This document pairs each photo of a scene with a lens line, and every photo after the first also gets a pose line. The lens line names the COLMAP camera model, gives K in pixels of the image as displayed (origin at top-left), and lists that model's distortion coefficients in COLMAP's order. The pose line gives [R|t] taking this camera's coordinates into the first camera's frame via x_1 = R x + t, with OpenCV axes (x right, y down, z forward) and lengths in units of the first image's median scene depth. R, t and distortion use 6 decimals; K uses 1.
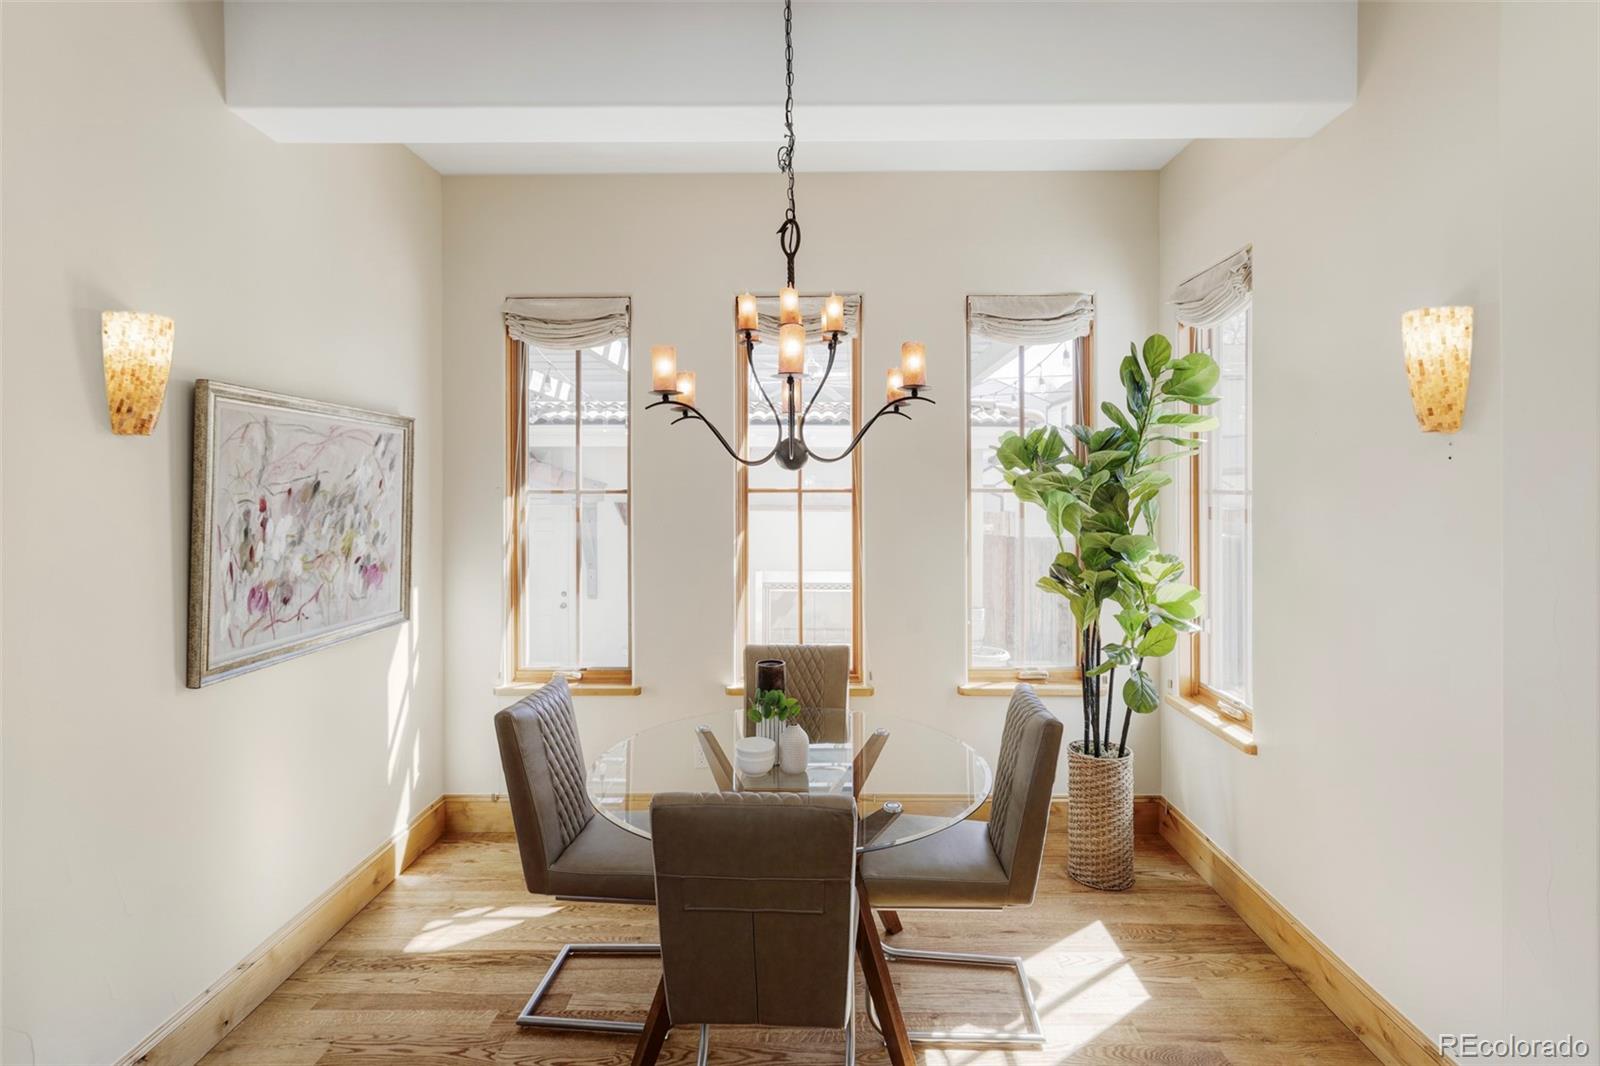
lens RADIAL K [[771.4, 0, 806.7], [0, 771.4, 488.0], [0, 0, 1]] dist [-0.002781, 0.000470]
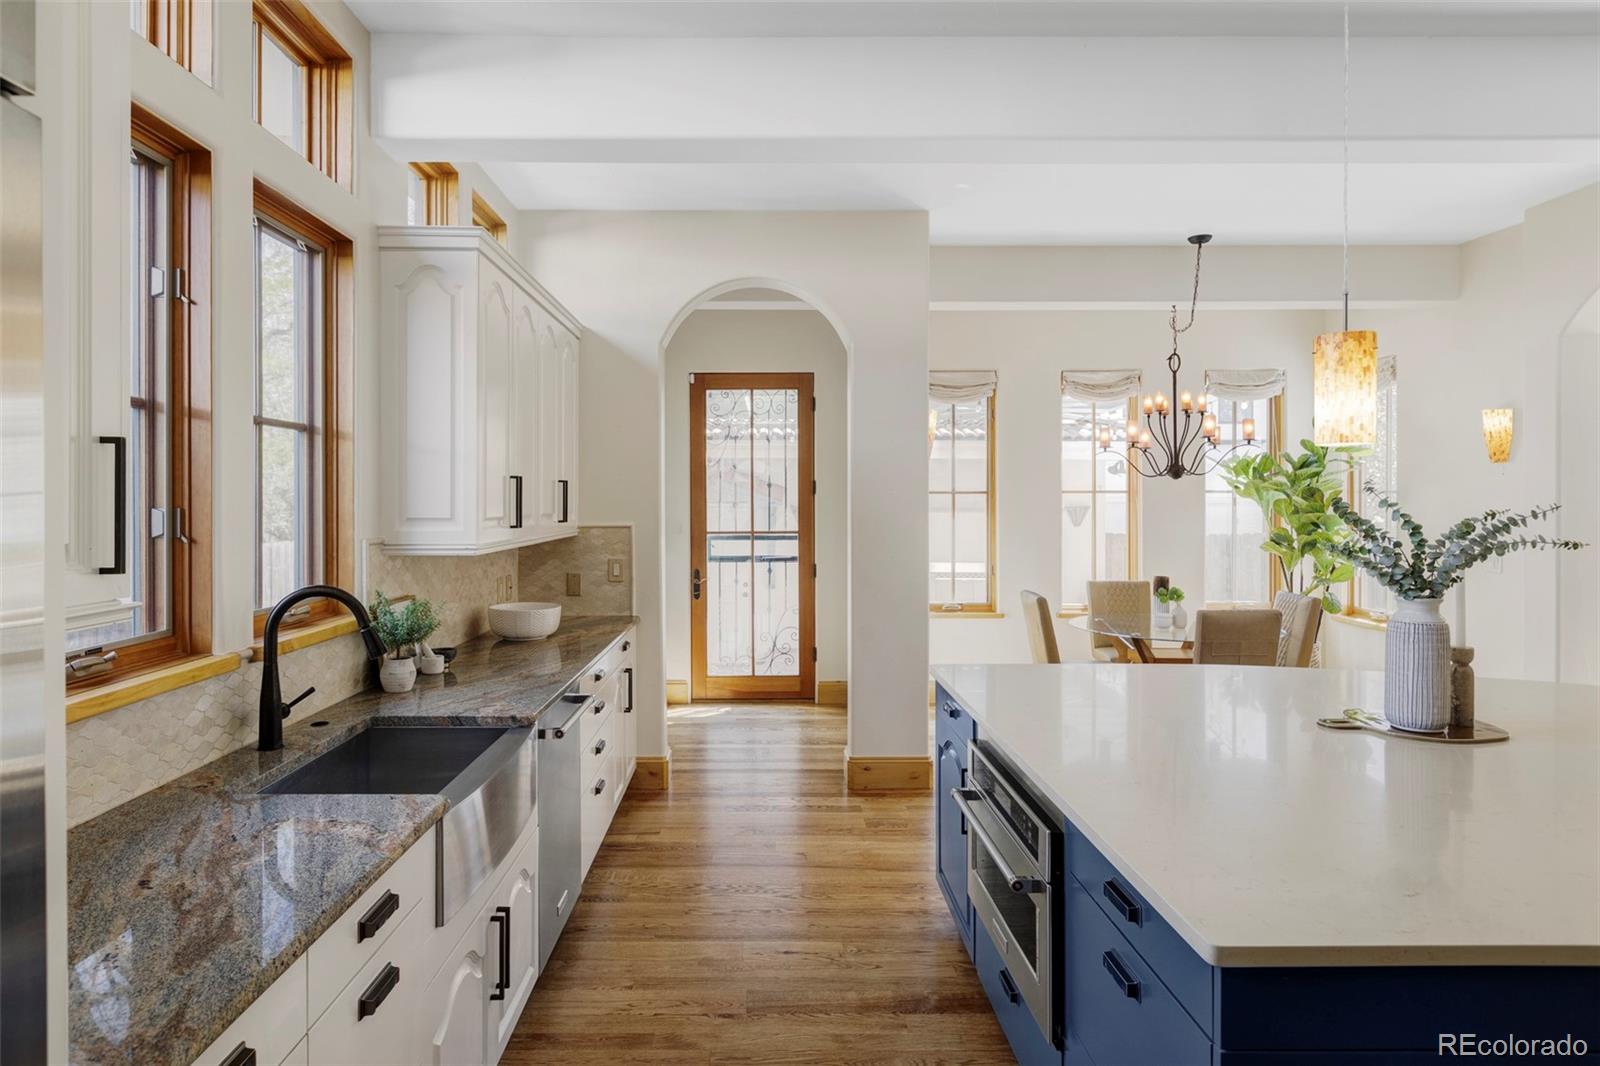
lens RADIAL K [[887.9, 0, 766.2], [0, 887.9, 494.9], [0, 0, 1]] dist [-0.005235, -0.001955]
pose [[0.999992, -0.002360, 0.003102, -0.838084], [0.002360, 0.999997, 0.000283, 0.009957], [-0.003103, -0.000275, 0.999995, -0.996045]]
